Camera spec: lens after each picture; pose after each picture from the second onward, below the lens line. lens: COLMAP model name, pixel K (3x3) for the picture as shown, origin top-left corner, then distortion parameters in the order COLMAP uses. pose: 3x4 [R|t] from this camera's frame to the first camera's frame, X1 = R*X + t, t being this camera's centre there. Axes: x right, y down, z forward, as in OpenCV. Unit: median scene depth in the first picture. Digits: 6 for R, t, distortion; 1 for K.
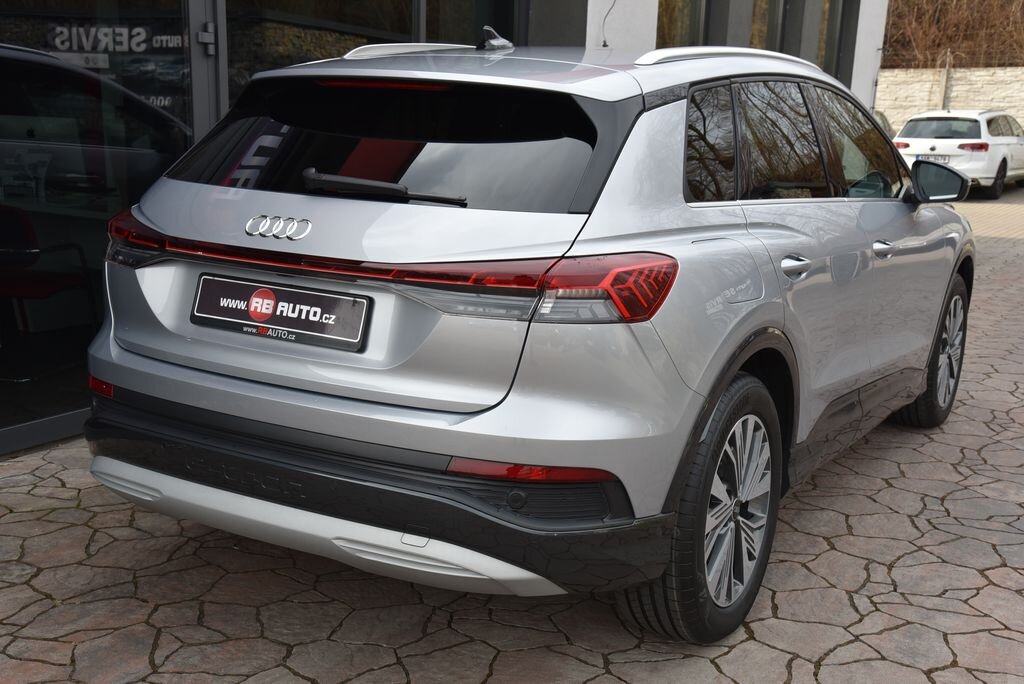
lens RADIAL K [[1187.9, 0, 536.9], [0, 1187.9, 343.0], [0, 0, 1]] dist [0.164162, 0.000000]
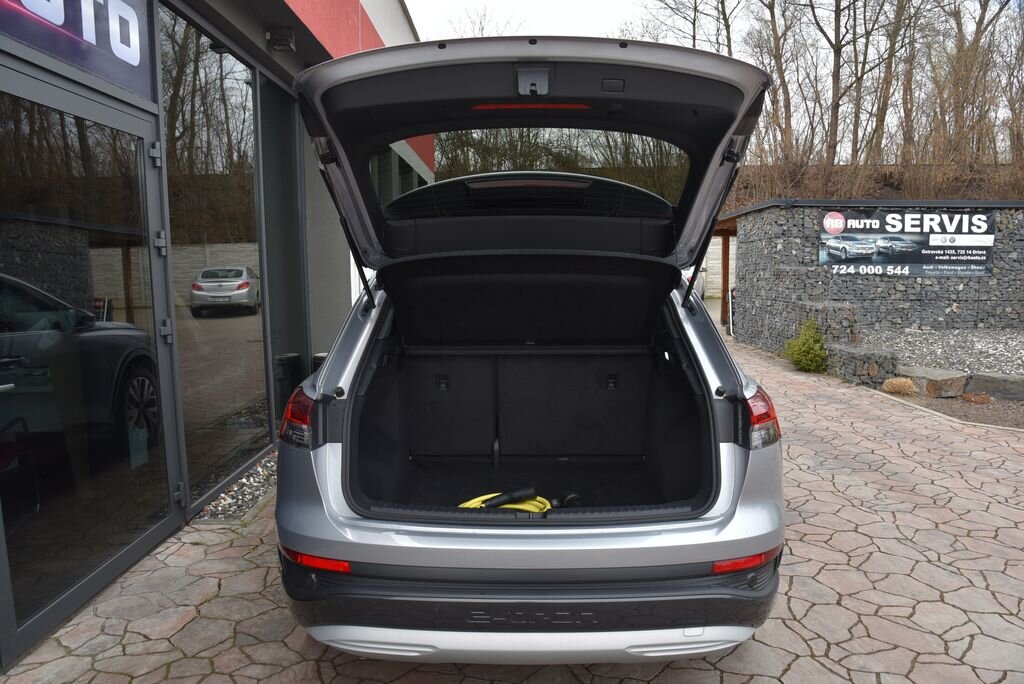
lens RADIAL K [[699.0, 0, 512.9], [0, 699.0, 342.3], [0, 0, 1]] dist [-0.087285, 0.033173]
pose [[0.866955, -0.099449, 0.488364, -0.563463], [0.133340, 0.990452, -0.035015, -0.136082], [-0.480219, 0.095475, 0.871937, 0.391087]]
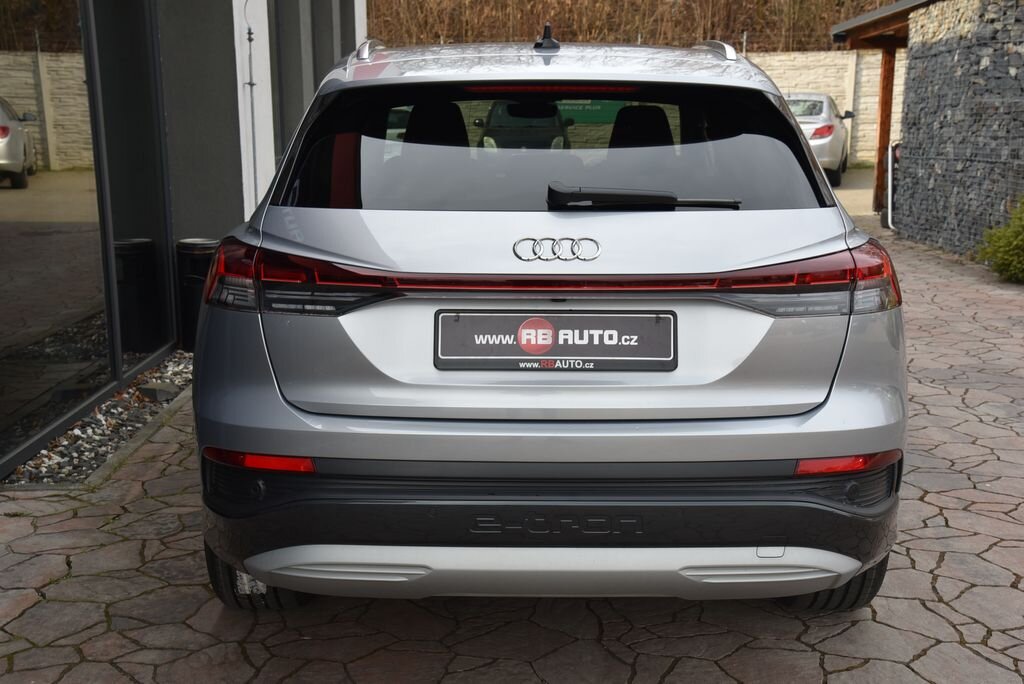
lens RADIAL K [[1277.7, 0, 518.4], [0, 1277.7, 345.1], [0, 0, 1]] dist [0.228448, 0.000000]
pose [[0.859043, -0.129019, 0.495377, -0.729164], [0.129814, 0.990990, 0.032987, -0.059347], [-0.495169, 0.035970, 0.868051, 0.167371]]
